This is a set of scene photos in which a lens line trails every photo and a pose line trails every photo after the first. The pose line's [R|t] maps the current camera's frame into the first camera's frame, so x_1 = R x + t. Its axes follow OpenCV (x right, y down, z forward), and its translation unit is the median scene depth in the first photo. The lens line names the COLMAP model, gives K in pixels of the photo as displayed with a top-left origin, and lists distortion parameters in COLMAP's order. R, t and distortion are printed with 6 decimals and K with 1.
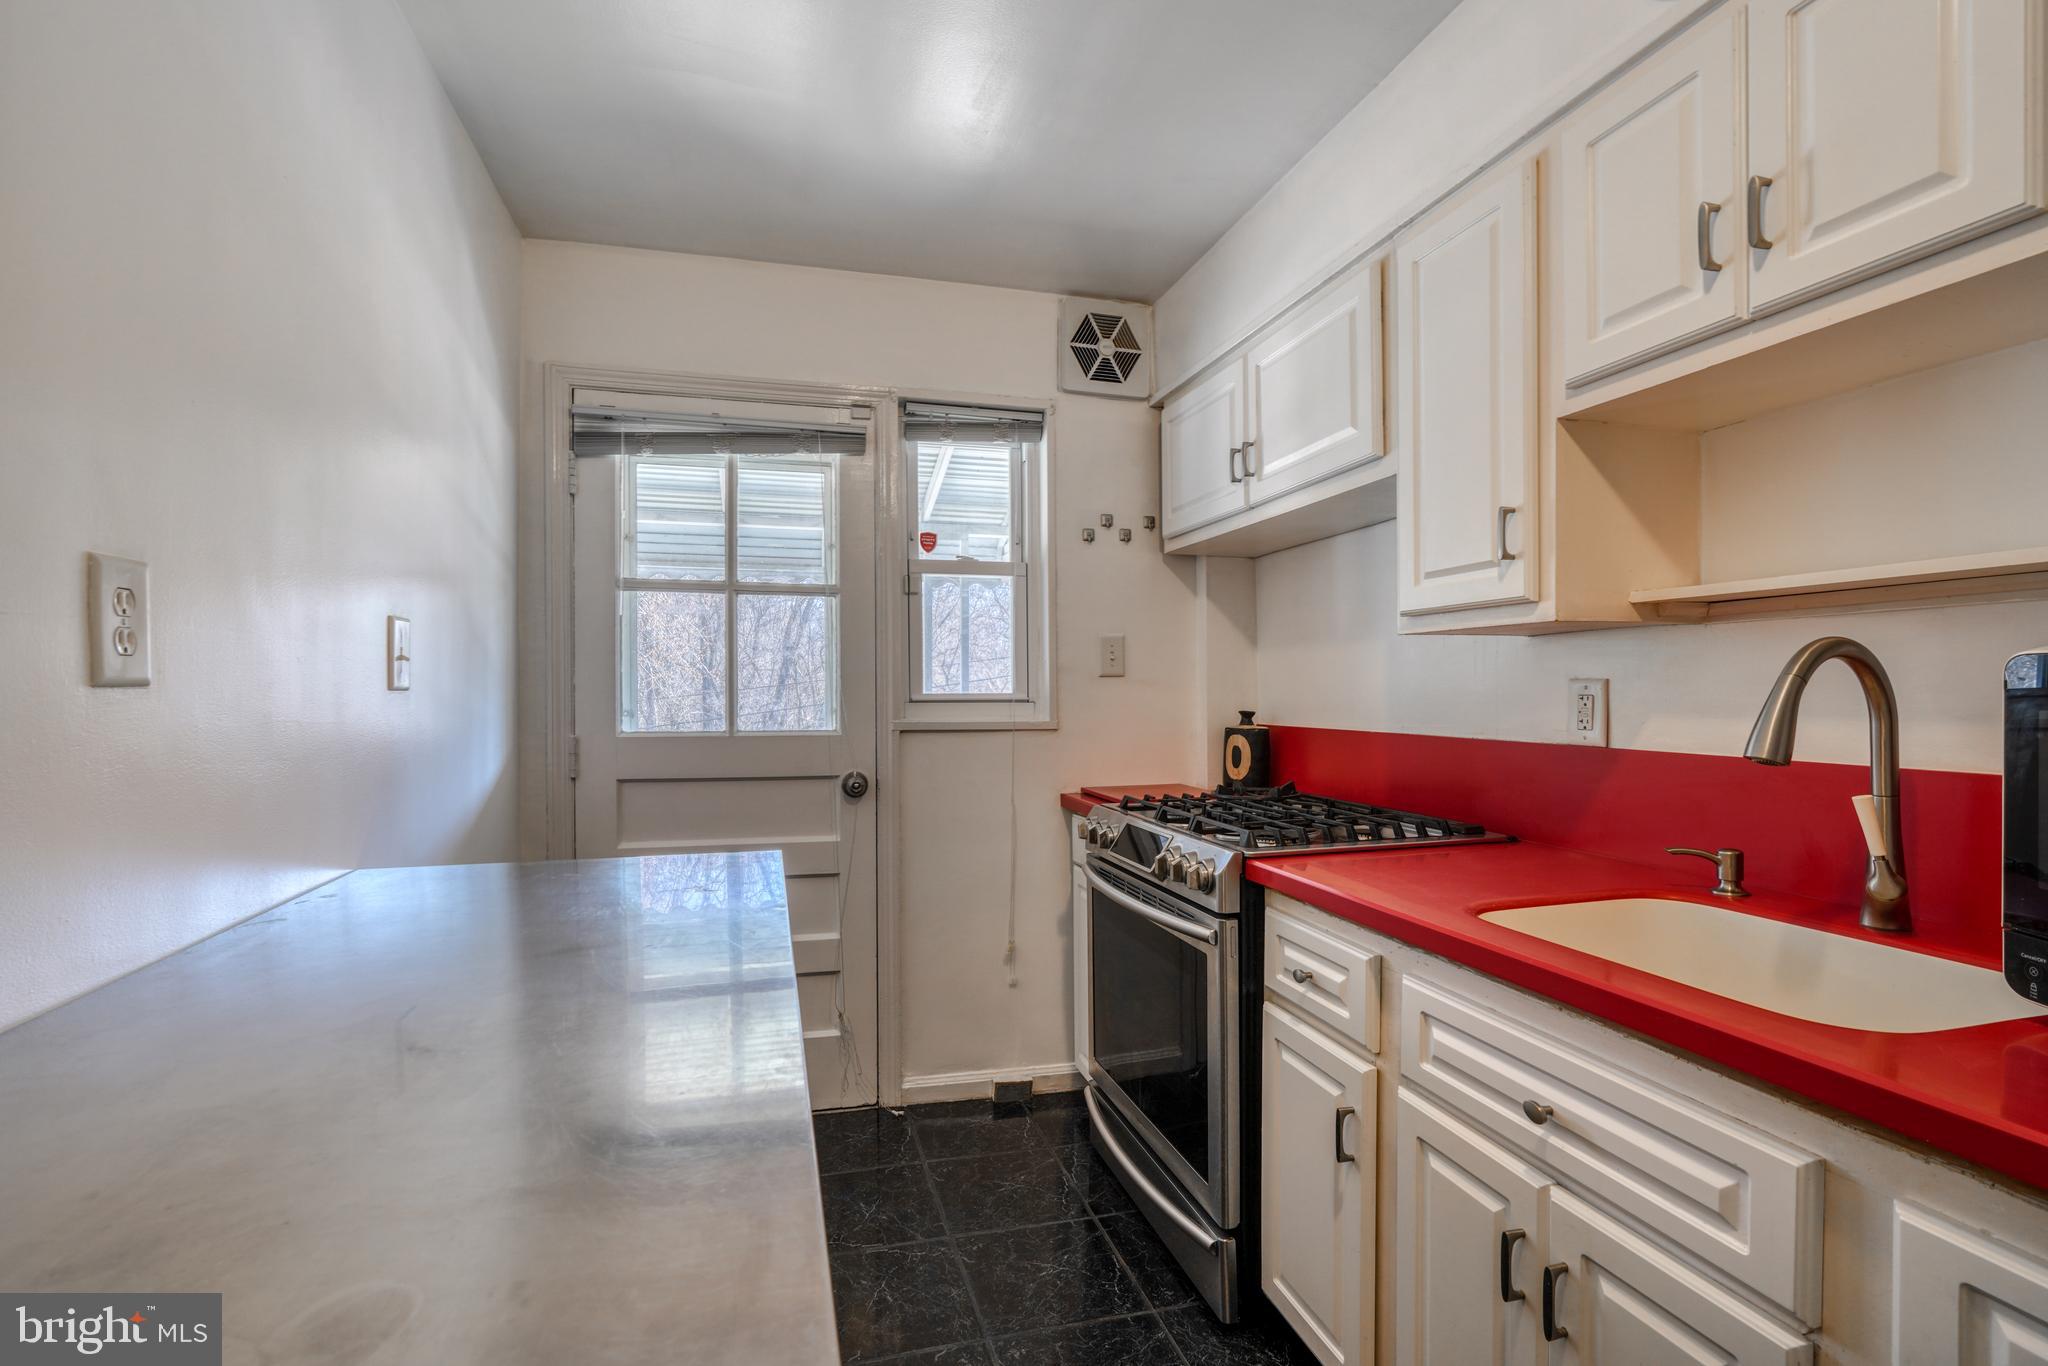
lens RADIAL K [[936.2, 0, 977.8], [0, 936.2, 688.1], [0, 0, 1]] dist [-0.011329, 0.004024]
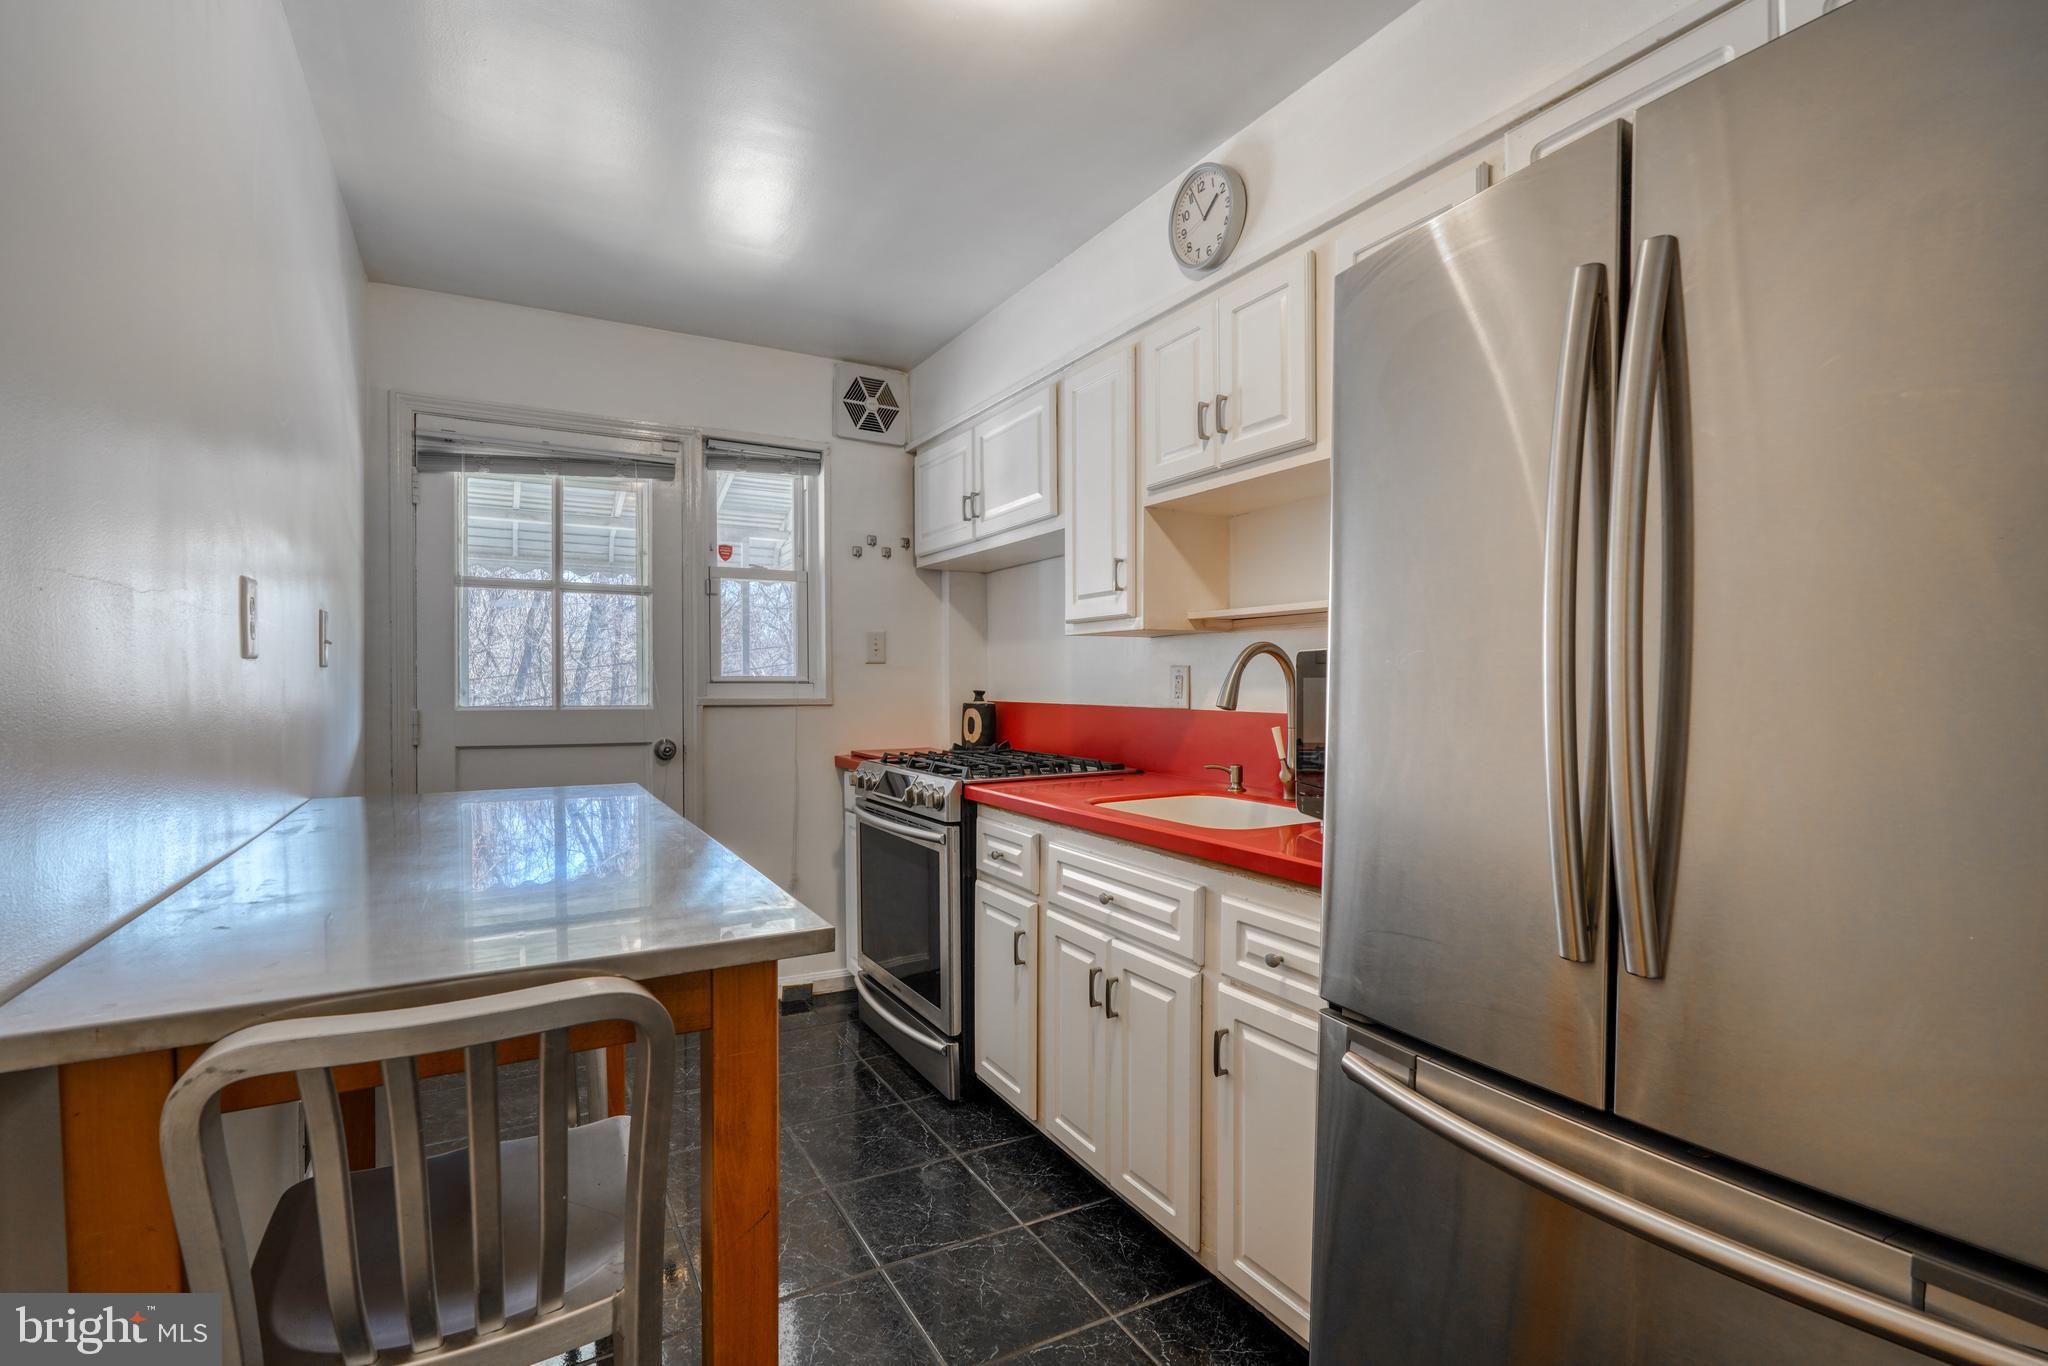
lens RADIAL K [[936.2, 0, 1021.2], [0, 936.2, 694.1], [0, 0, 1]] dist [-0.011329, 0.004024]
pose [[0.957589, -0.001853, 0.288132, -0.048552], [-0.002727, 0.999876, 0.015492, 0.012915], [-0.288125, -0.015620, 0.957465, -0.393451]]
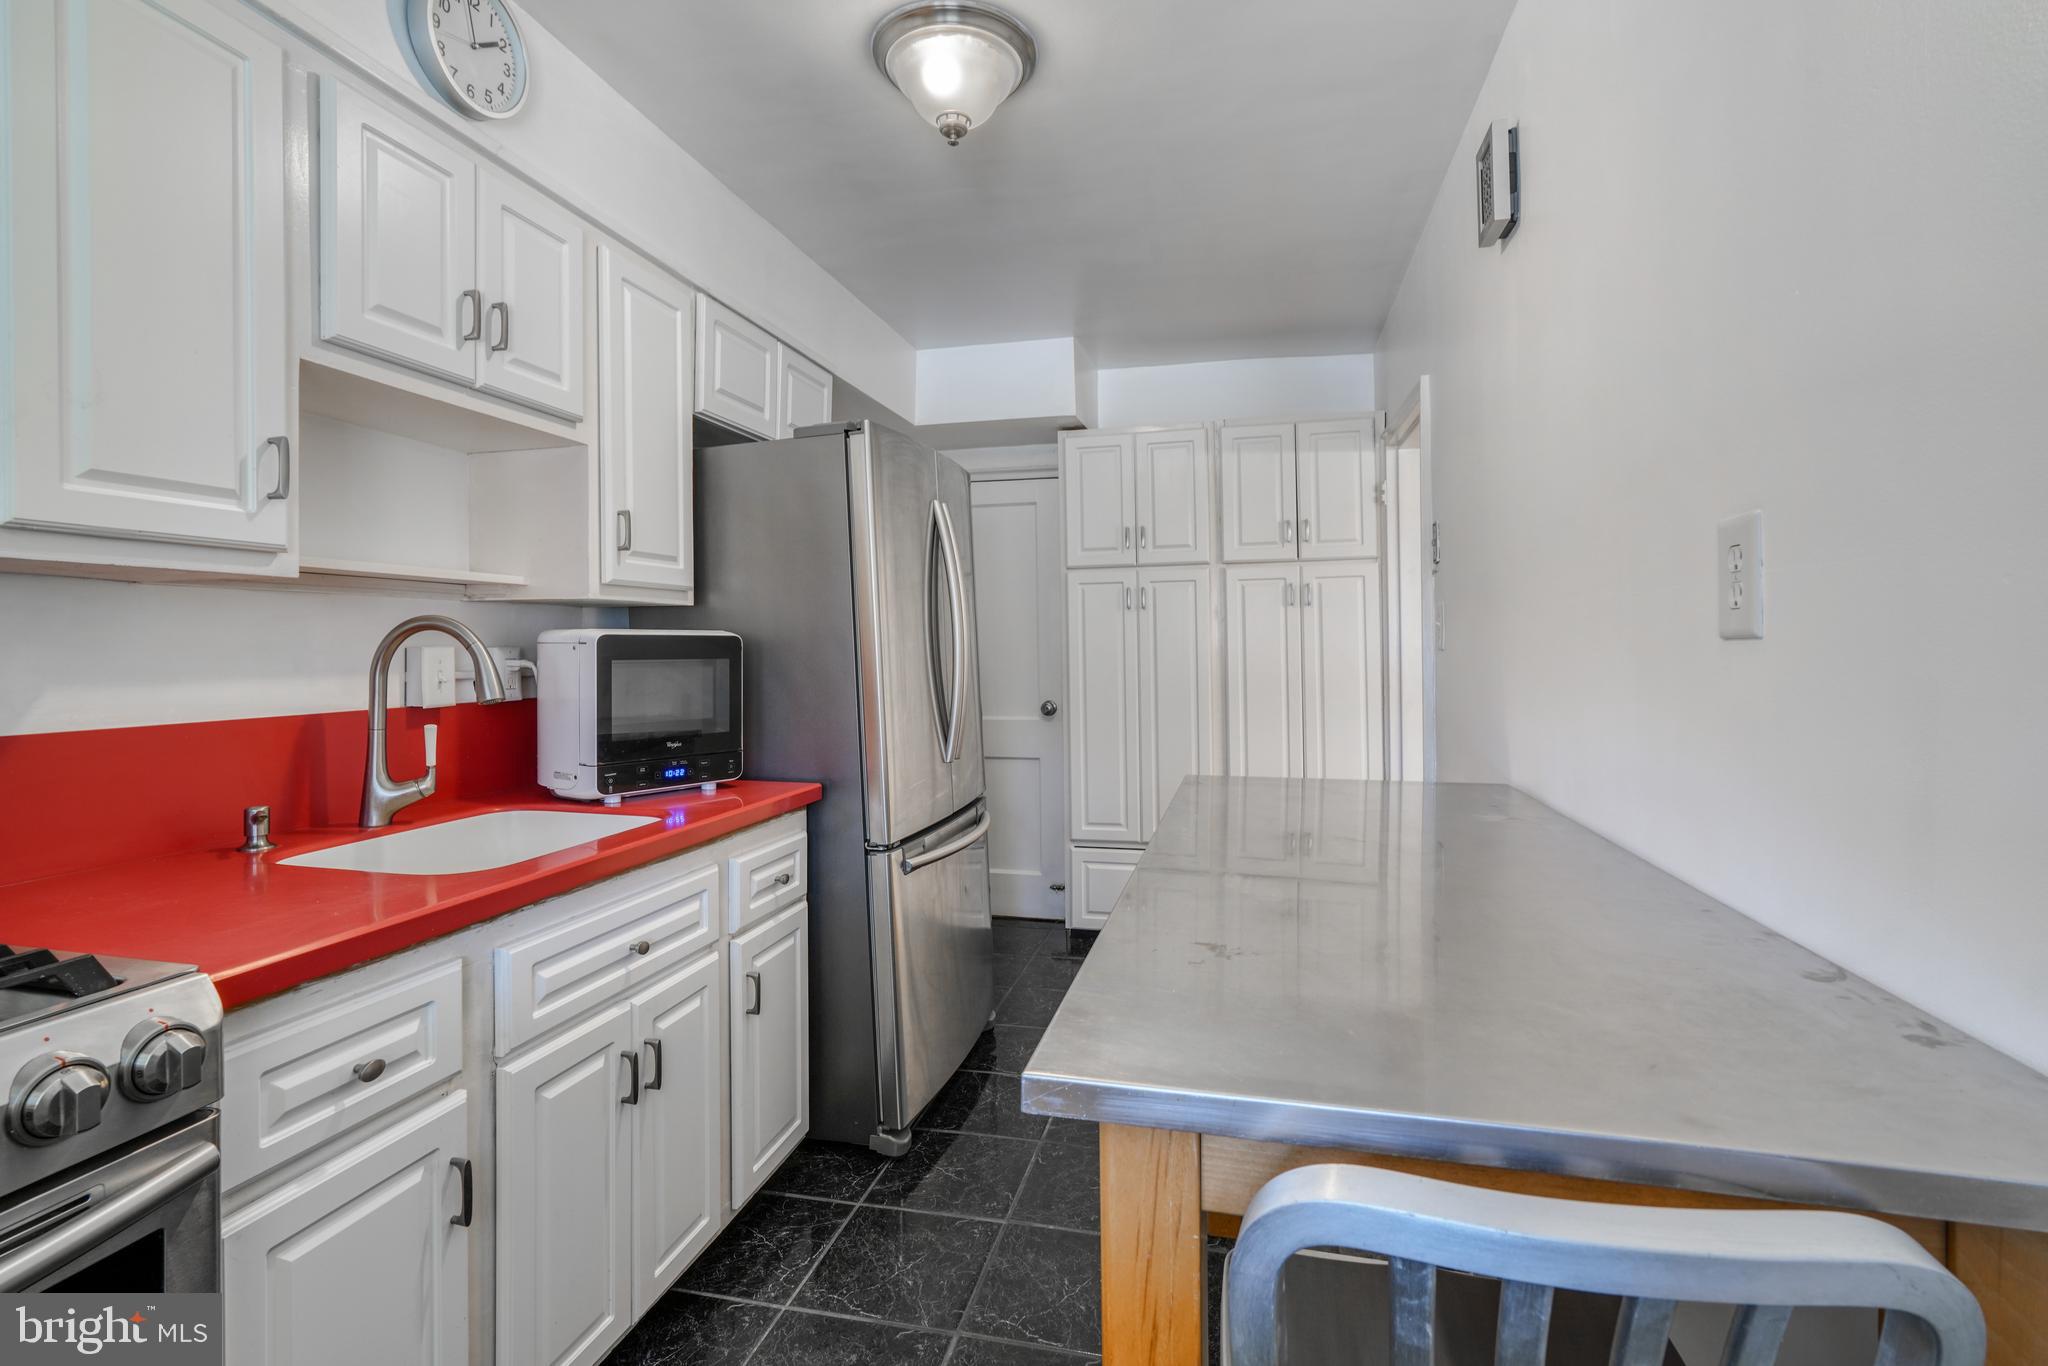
lens RADIAL K [[936.2, 0, 987.9], [0, 936.2, 642.6], [0, 0, 1]] dist [-0.011329, 0.004024]
pose [[-0.876372, 0.008789, 0.481555, -0.305157], [0.006106, 0.999956, -0.007138, 0.000843], [-0.481596, -0.003316, -0.876387, 1.096439]]
